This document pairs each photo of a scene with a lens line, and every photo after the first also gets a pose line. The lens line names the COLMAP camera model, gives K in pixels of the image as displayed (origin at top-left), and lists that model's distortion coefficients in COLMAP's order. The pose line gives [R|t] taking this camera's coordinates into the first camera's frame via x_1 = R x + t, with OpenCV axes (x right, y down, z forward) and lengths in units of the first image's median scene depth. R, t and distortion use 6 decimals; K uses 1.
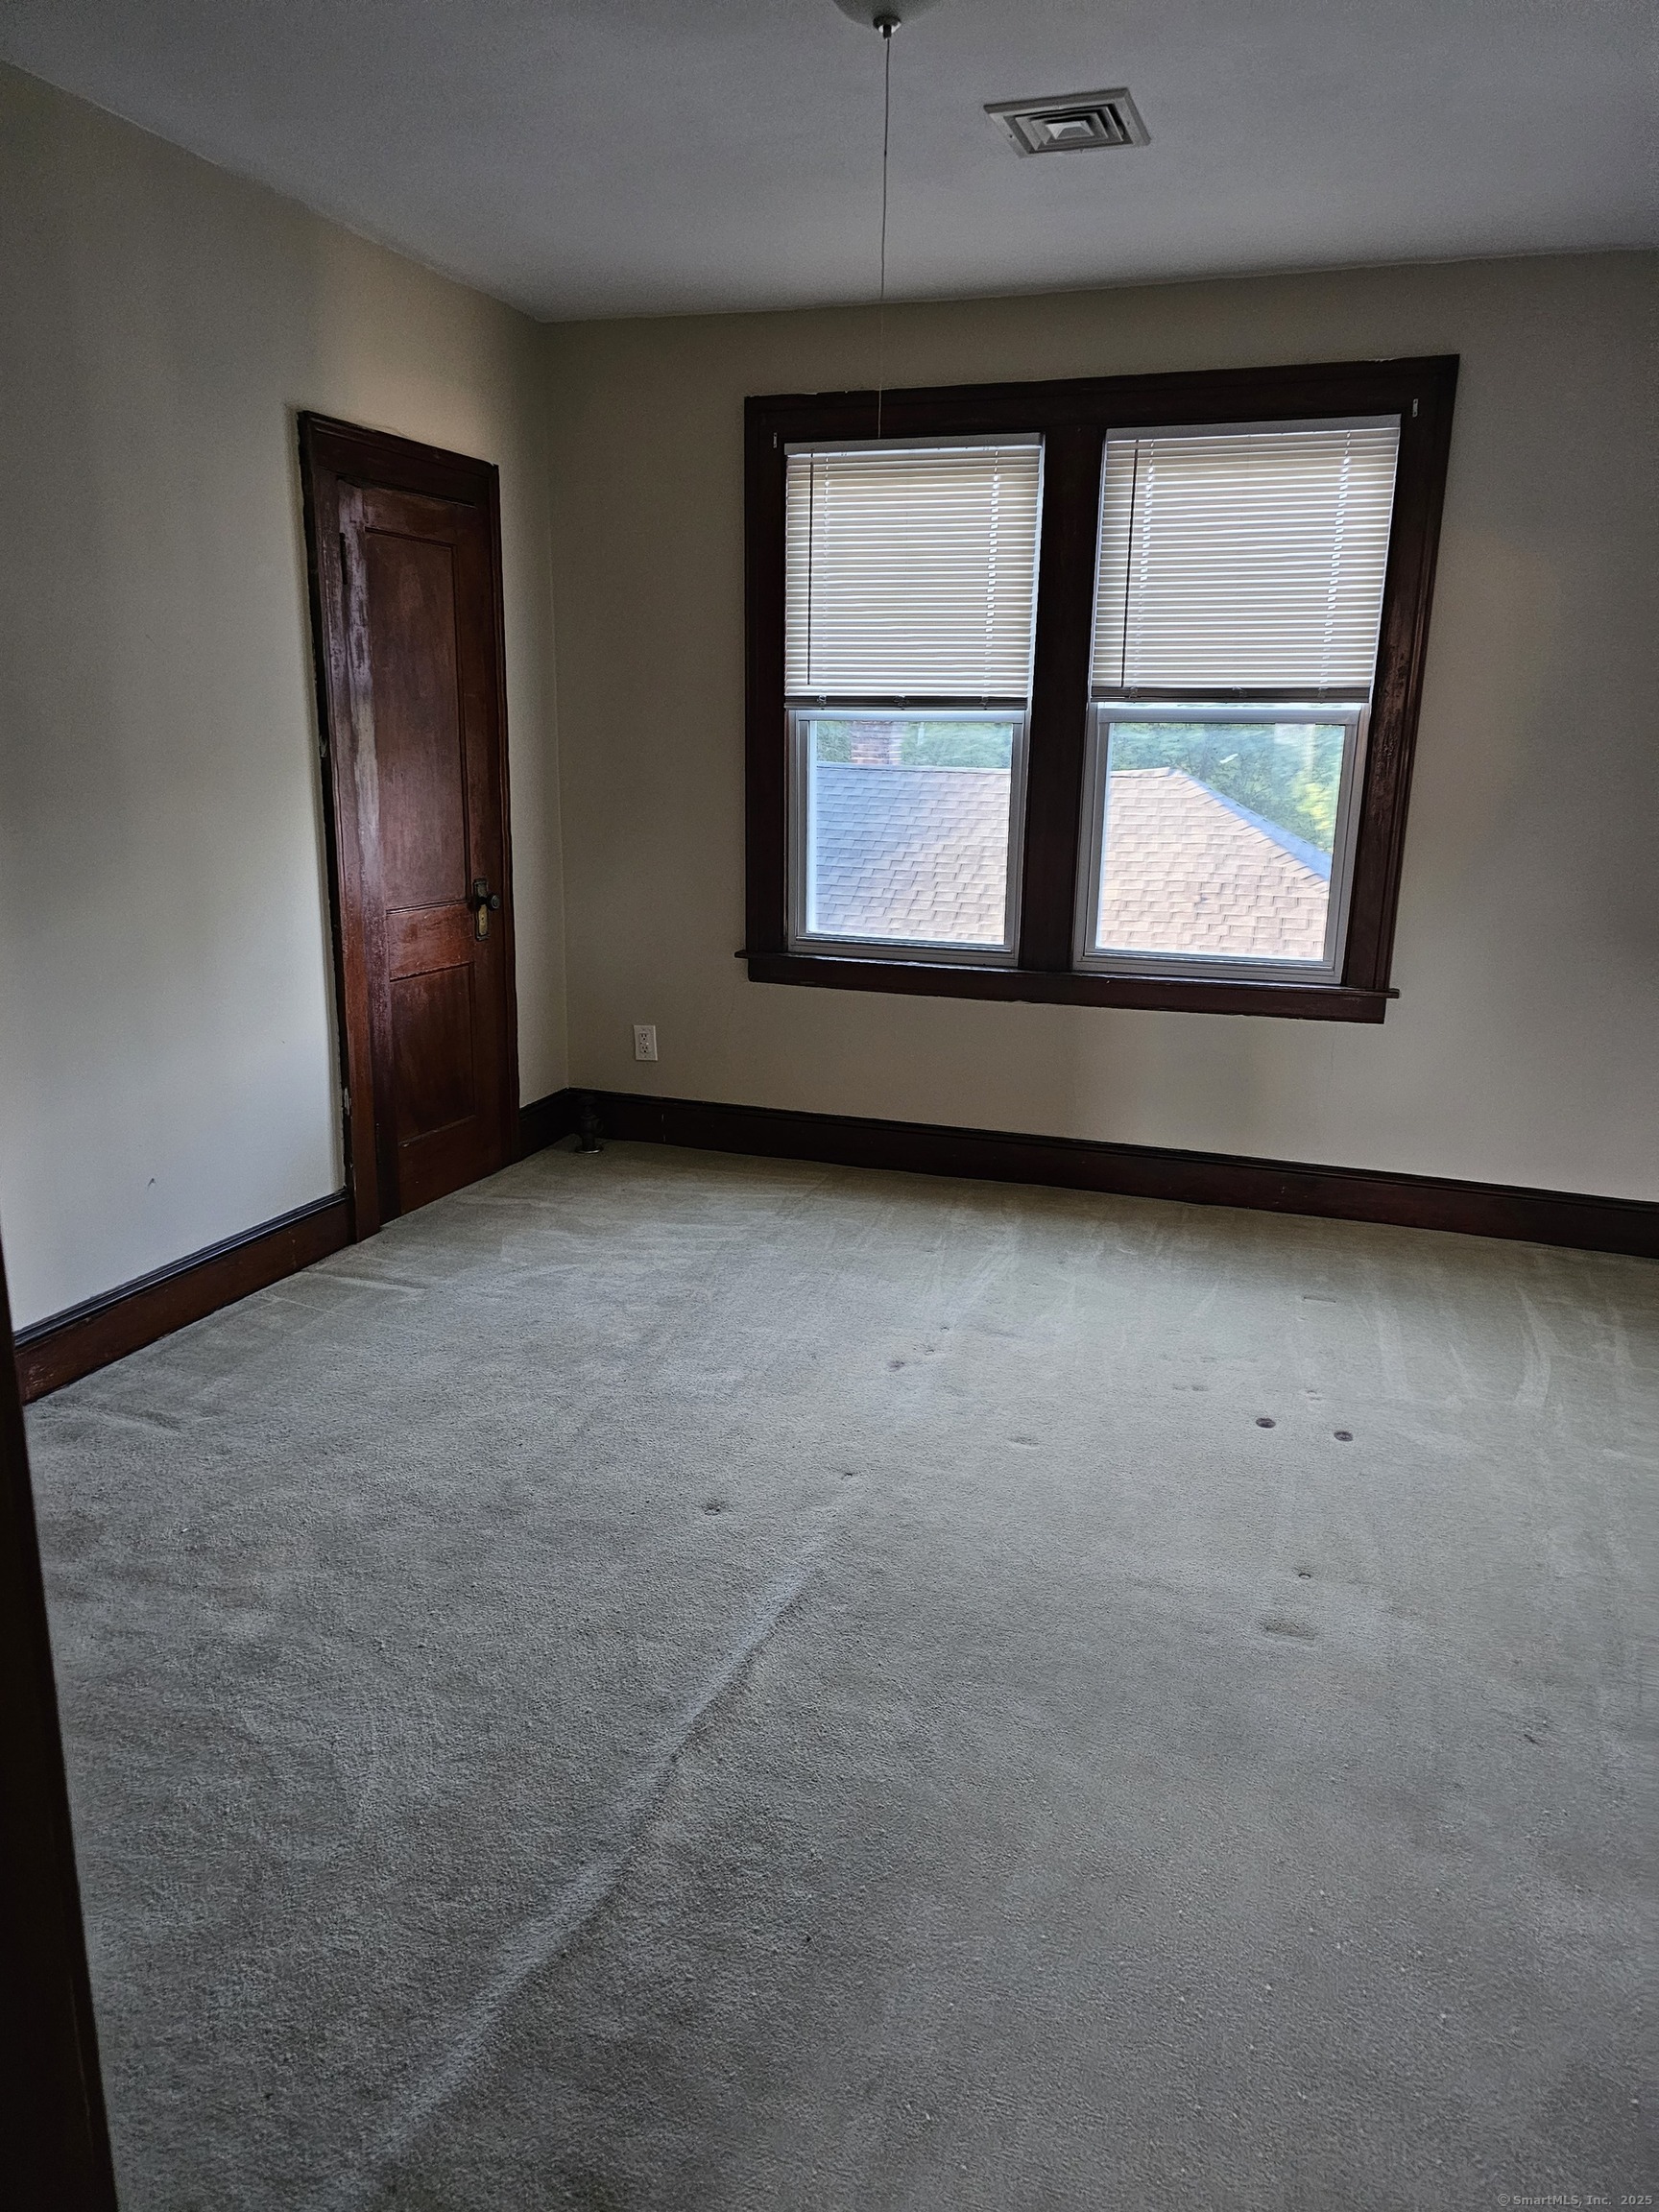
lens RADIAL K [[1475.7, 0, 859.8], [0, 1475.7, 1103.1], [0, 0, 1]] dist [0.050932, -0.060511]
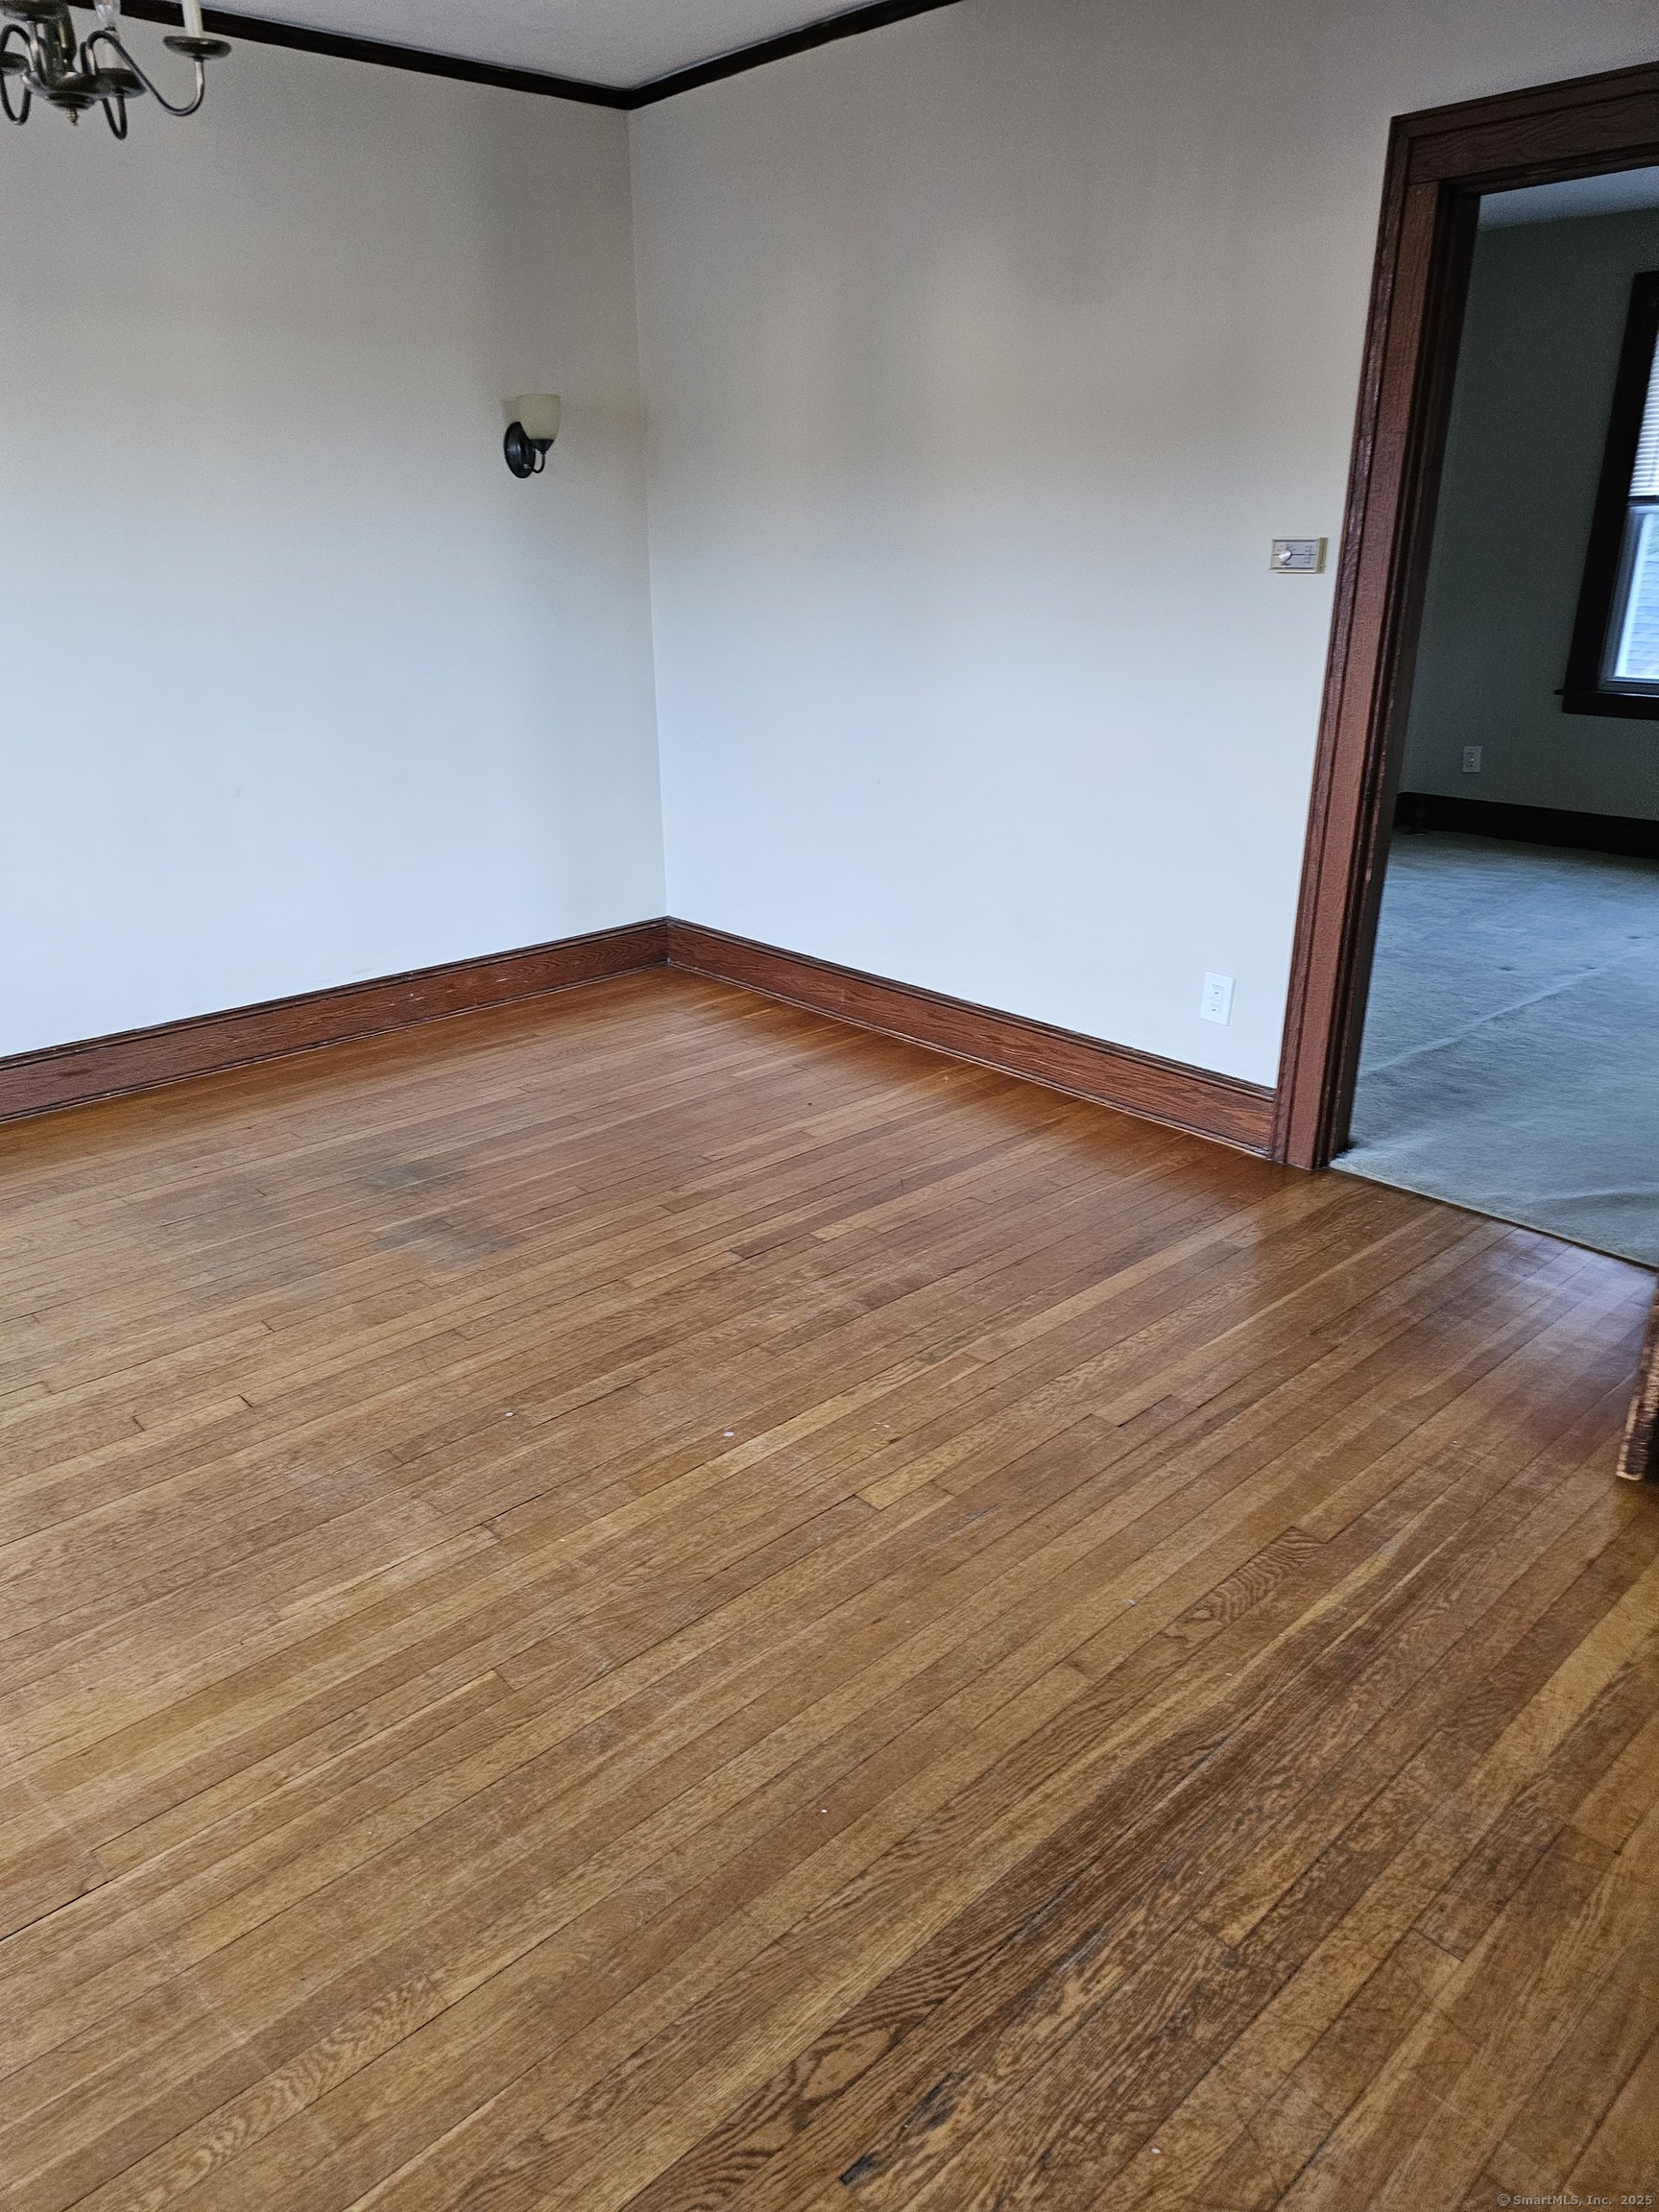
lens RADIAL K [[1475.7, 0, 859.8], [0, 1475.7, 1103.1], [0, 0, 1]] dist [0.050932, -0.060511]
pose [[0.881064, 0.151477, -0.448086, 0.040131], [-0.096814, 0.985030, 0.142630, 0.225424], [0.462983, -0.082285, 0.882540, -0.879067]]
